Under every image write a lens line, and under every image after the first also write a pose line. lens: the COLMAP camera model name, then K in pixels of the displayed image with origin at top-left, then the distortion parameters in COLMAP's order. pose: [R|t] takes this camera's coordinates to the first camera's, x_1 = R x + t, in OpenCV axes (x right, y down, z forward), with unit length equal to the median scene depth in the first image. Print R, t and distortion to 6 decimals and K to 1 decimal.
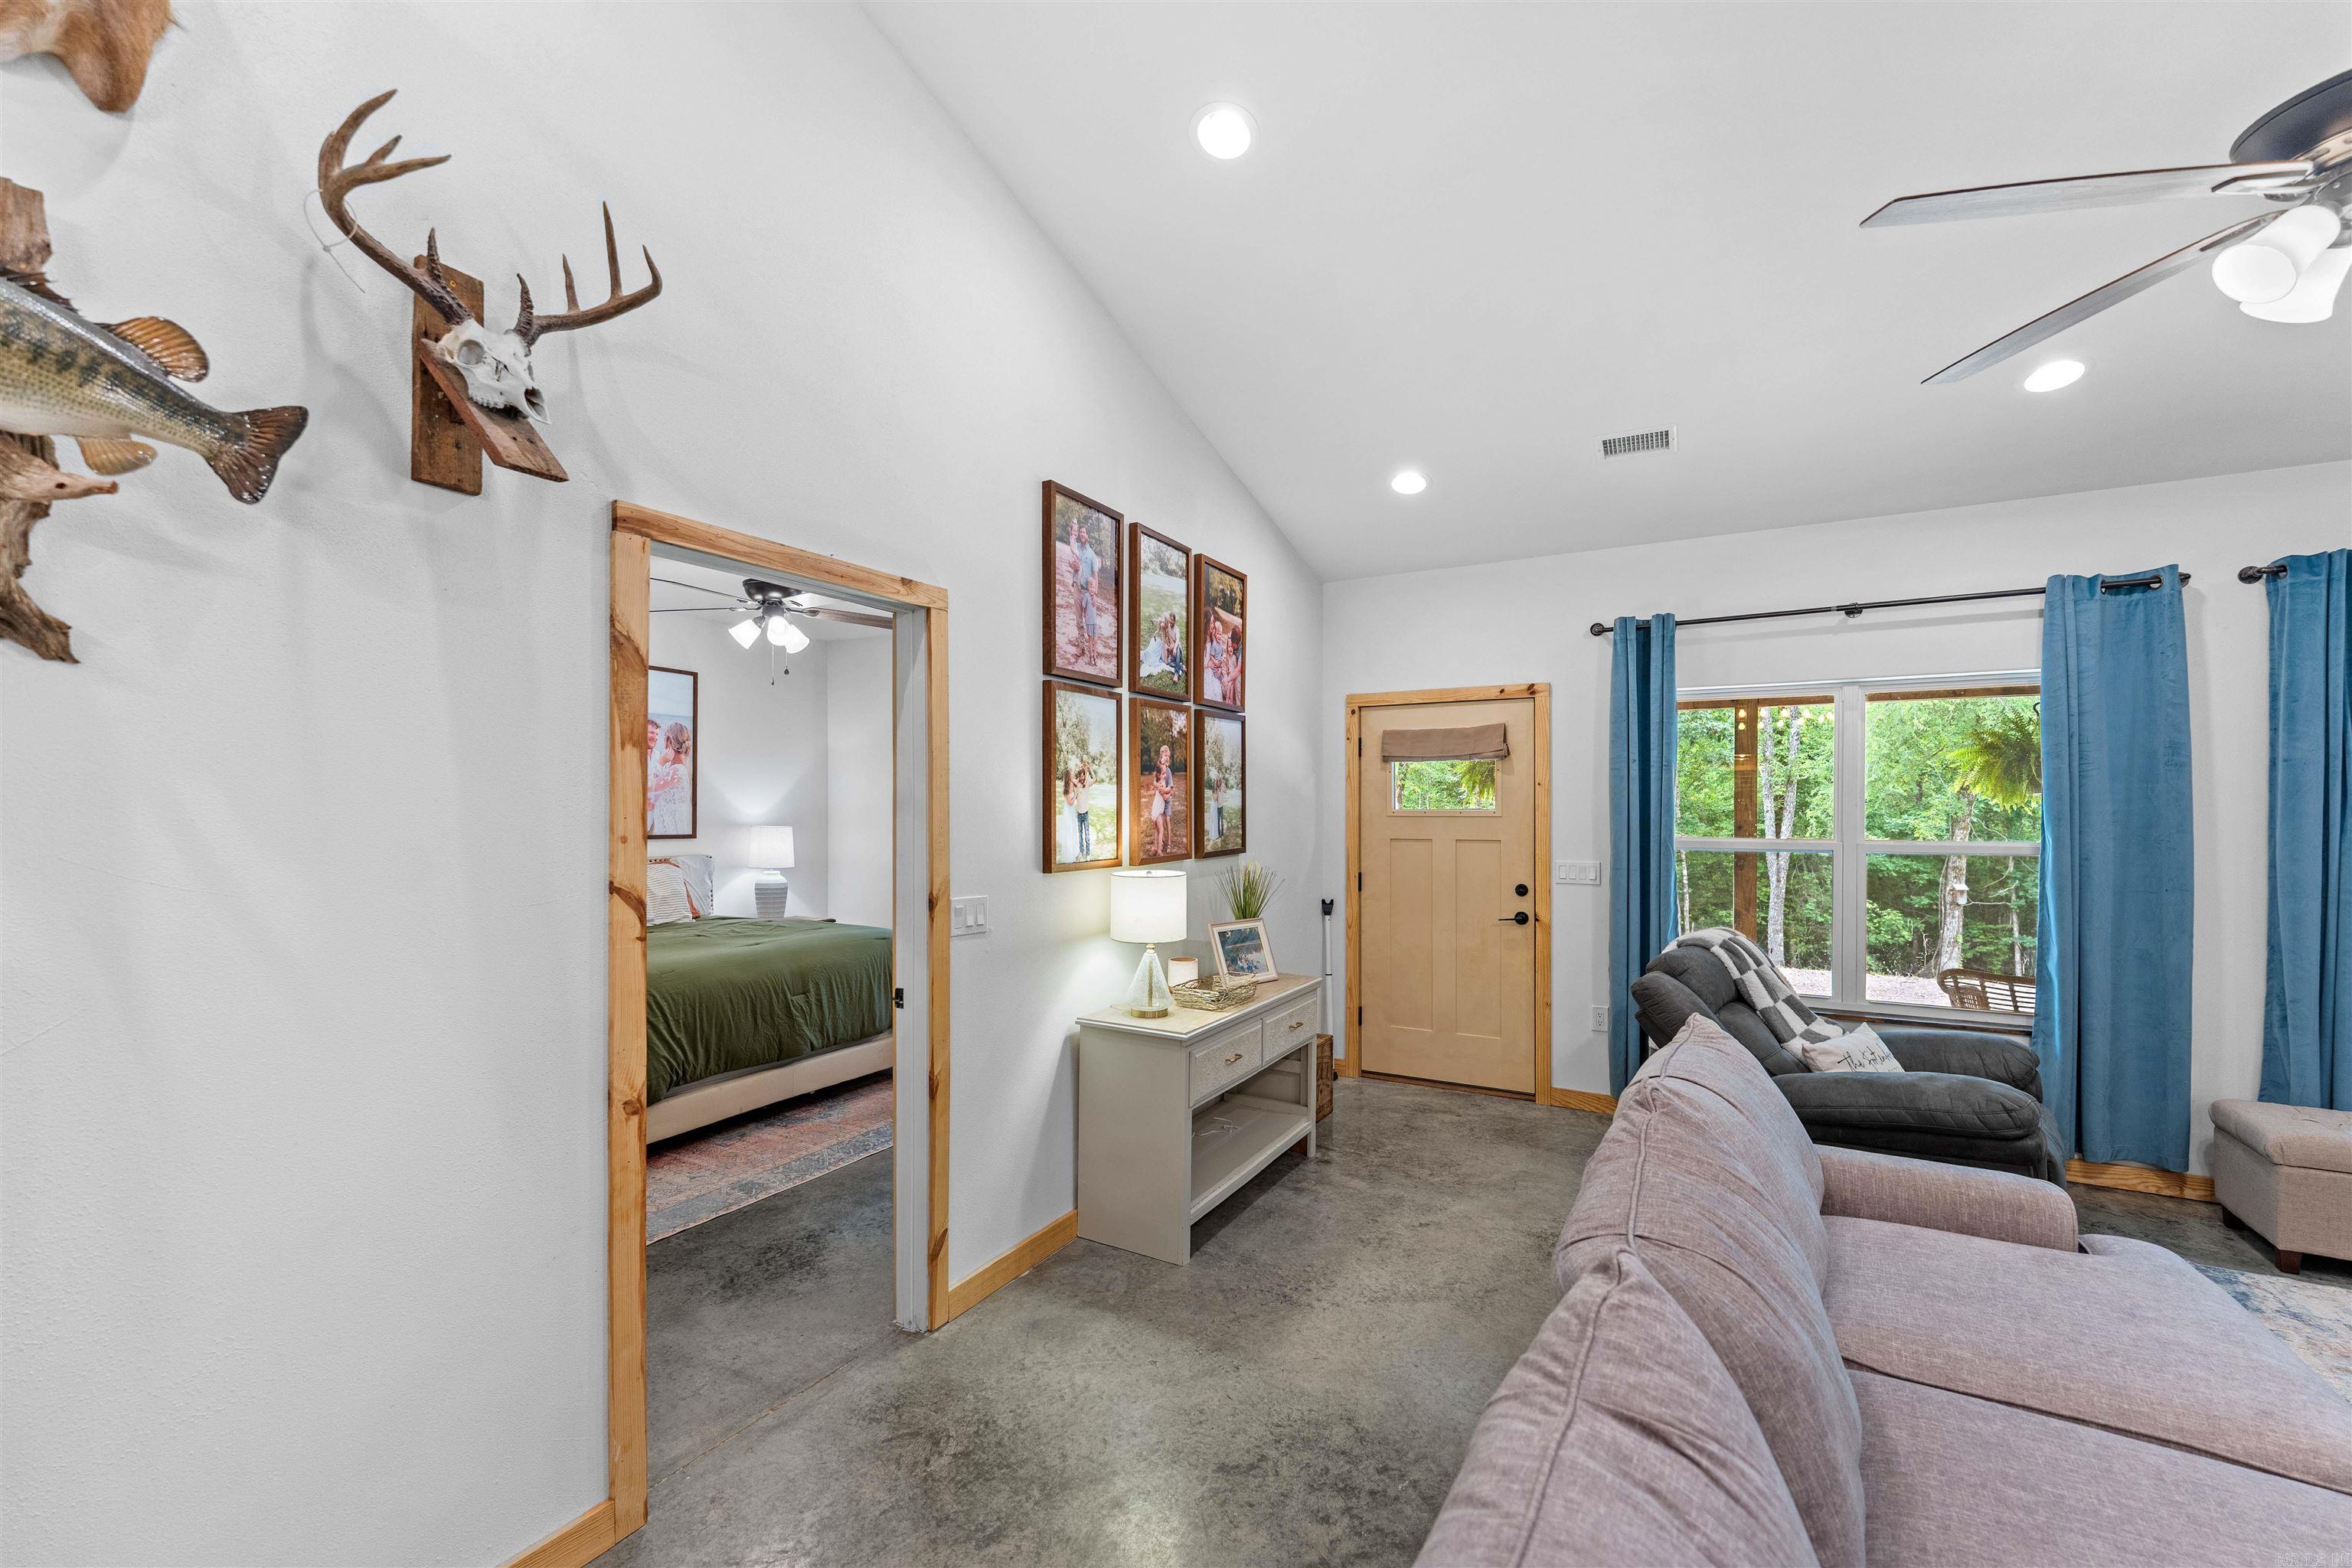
lens RADIAL K [[960.3, 0, 1183.4], [0, 960.3, 805.3], [0, 0, 1]] dist [-0.001343, 0.000222]
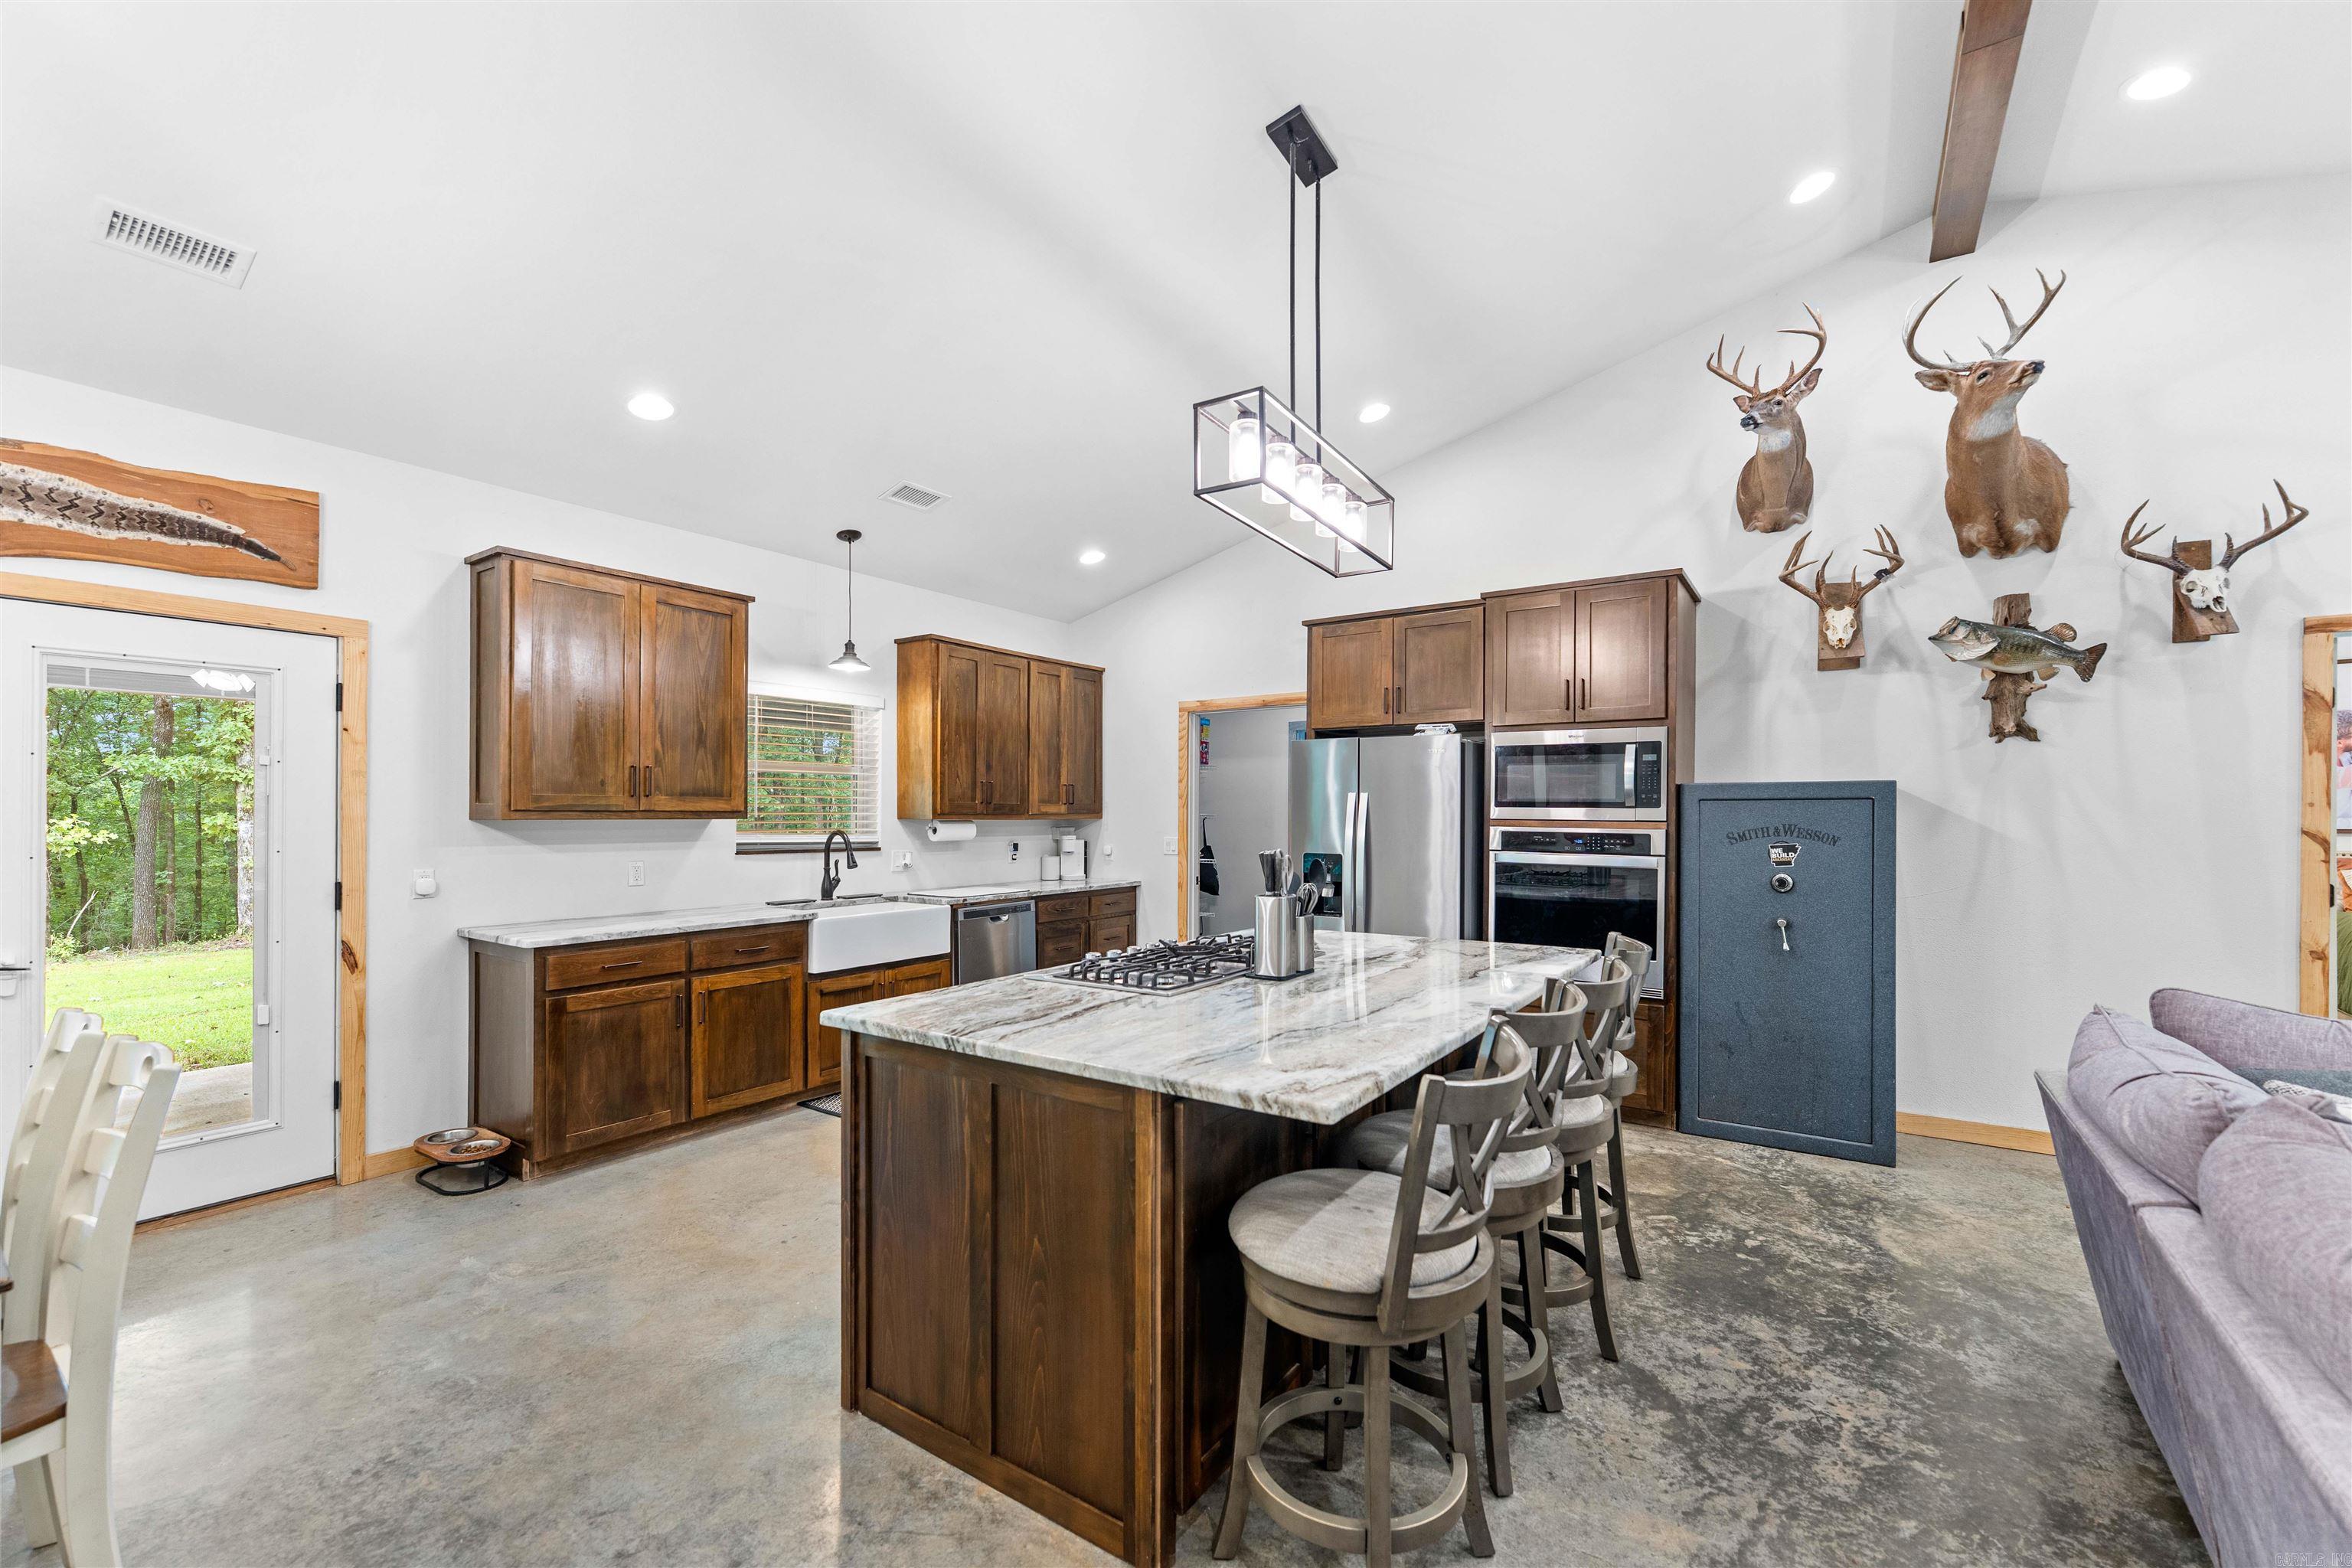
lens RADIAL K [[960.3, 0, 1177.2], [0, 960.3, 820.4], [0, 0, 1]] dist [-0.001343, 0.000222]
pose [[-0.098497, 0.005294, -0.995123, 0.741459], [-0.002906, 0.999980, 0.005608, 0.032208], [0.995133, 0.003444, -0.098480, -0.491726]]
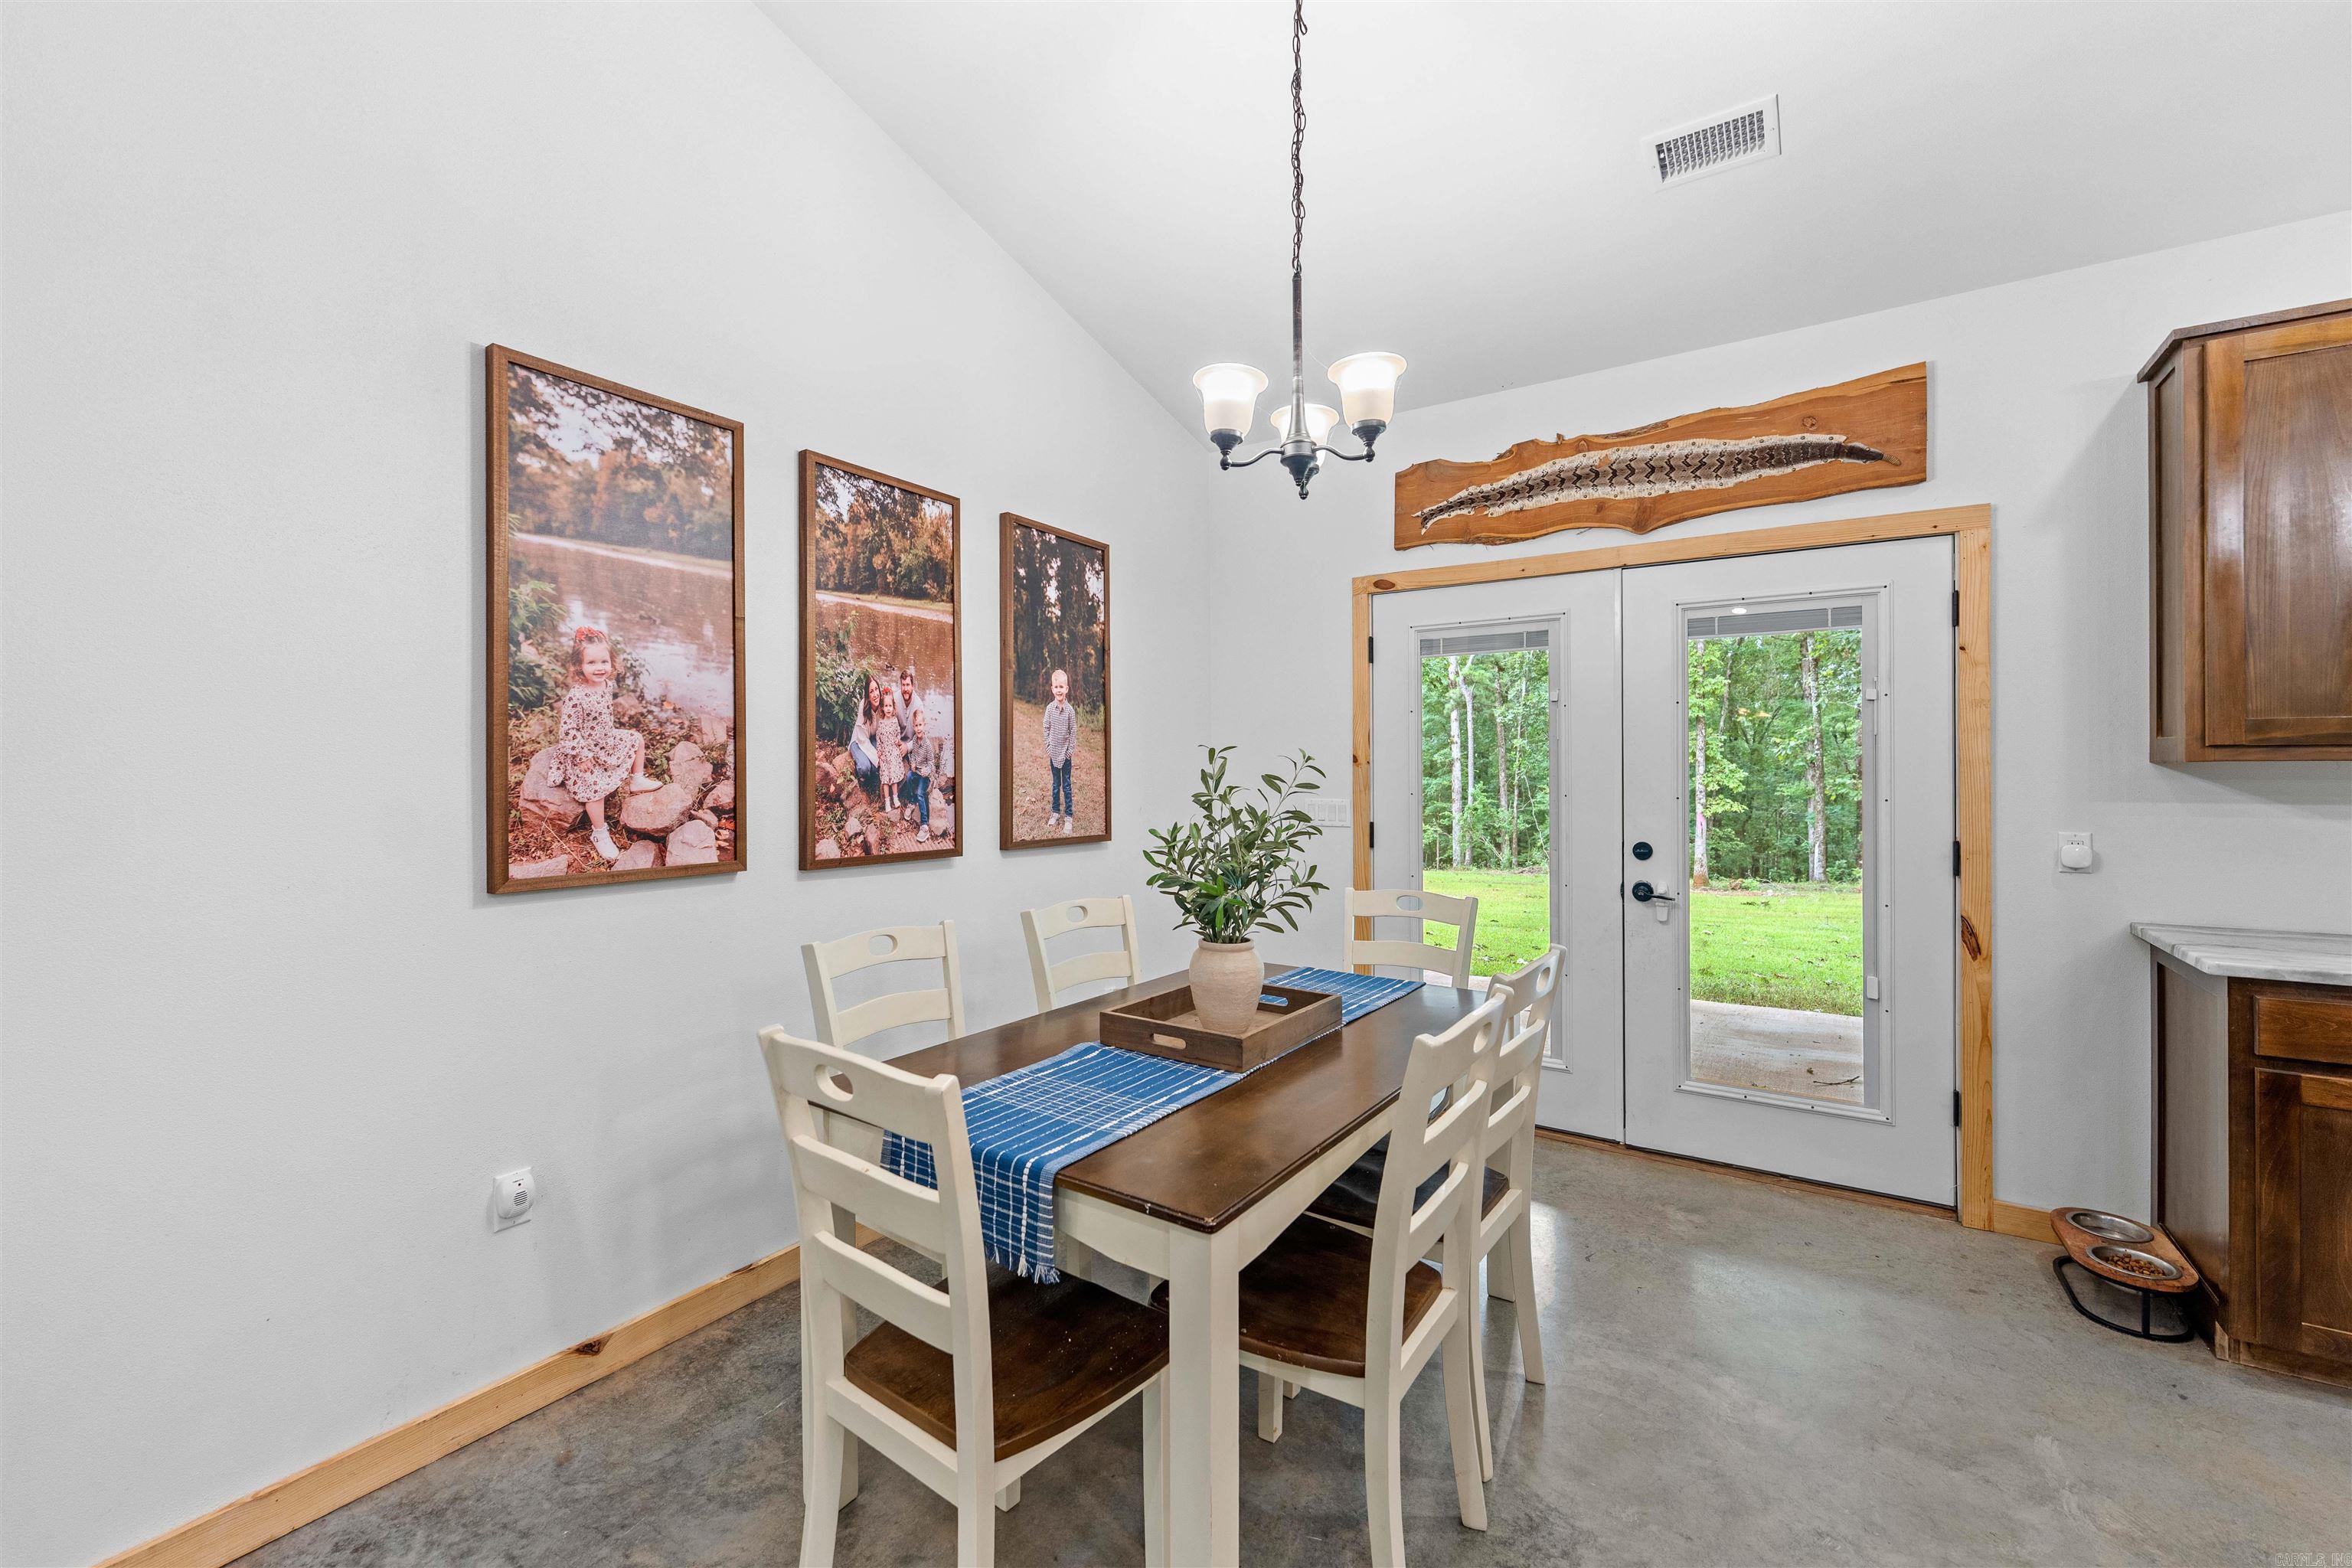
lens RADIAL K [[960.3, 0, 1178.7], [0, 960.3, 768.8], [0, 0, 1]] dist [-0.001343, 0.000222]
pose [[-0.996919, 0.002980, 0.078383, 0.423219], [0.003086, 0.999994, 0.001231, 0.041456], [-0.078378, 0.001469, -0.996923, -0.612245]]
